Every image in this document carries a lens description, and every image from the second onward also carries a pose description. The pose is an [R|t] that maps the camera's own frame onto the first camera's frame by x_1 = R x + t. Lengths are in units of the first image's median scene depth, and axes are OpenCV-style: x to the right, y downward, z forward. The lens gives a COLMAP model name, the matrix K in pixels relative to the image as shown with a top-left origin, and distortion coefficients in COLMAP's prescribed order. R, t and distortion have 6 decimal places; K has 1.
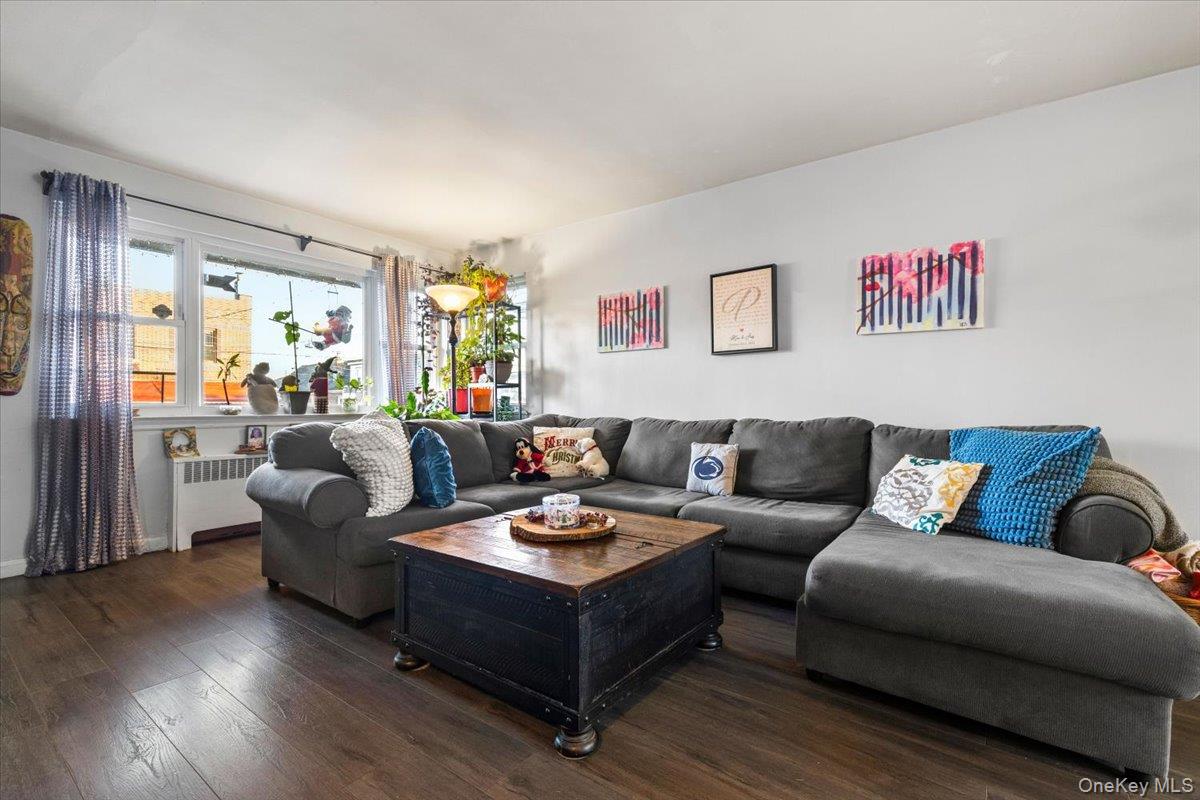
lens RADIAL K [[537.4, 0, 609.9], [0, 537.4, 402.6], [0, 0, 1]] dist [0.002225, -0.000070]
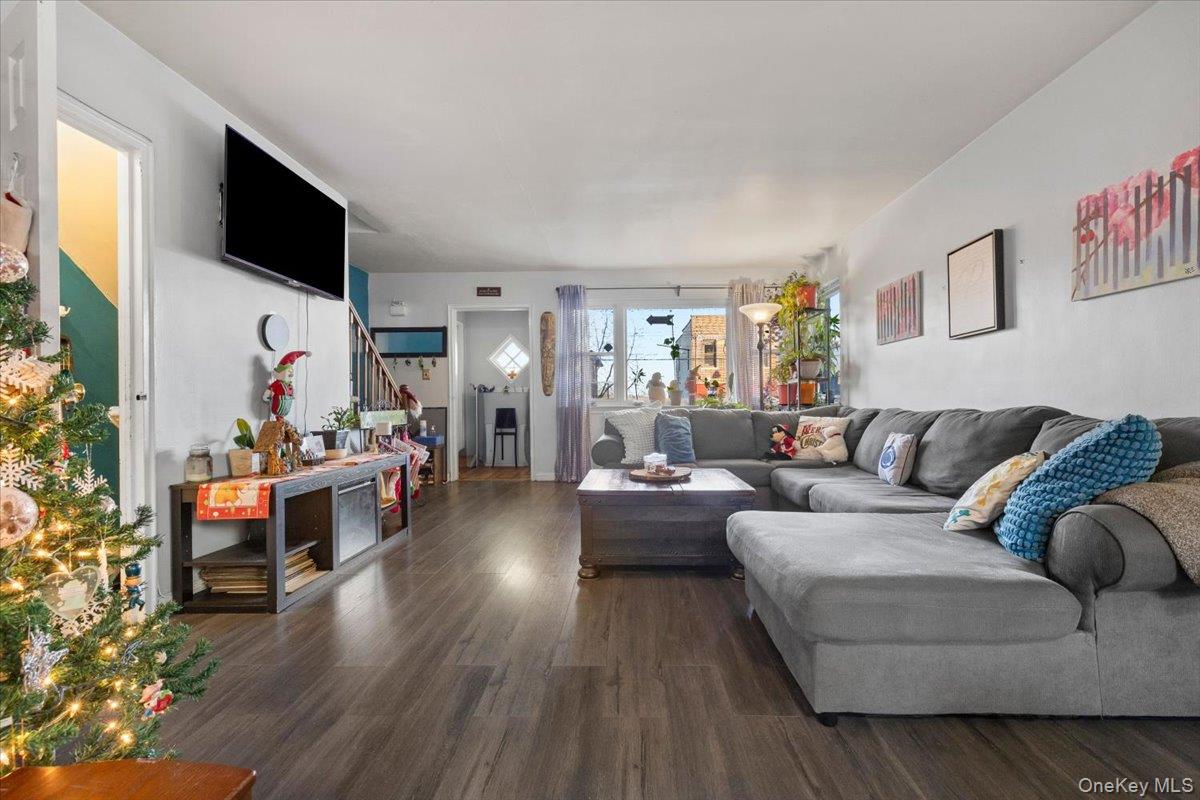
lens RADIAL K [[537.4, 0, 609.9], [0, 537.4, 402.6], [0, 0, 1]] dist [0.002225, -0.000070]
pose [[0.565199, -0.005786, -0.824934, 0.737040], [0.012219, 0.999924, 0.001358, 0.012236], [0.824864, -0.010847, 0.565227, -0.001752]]
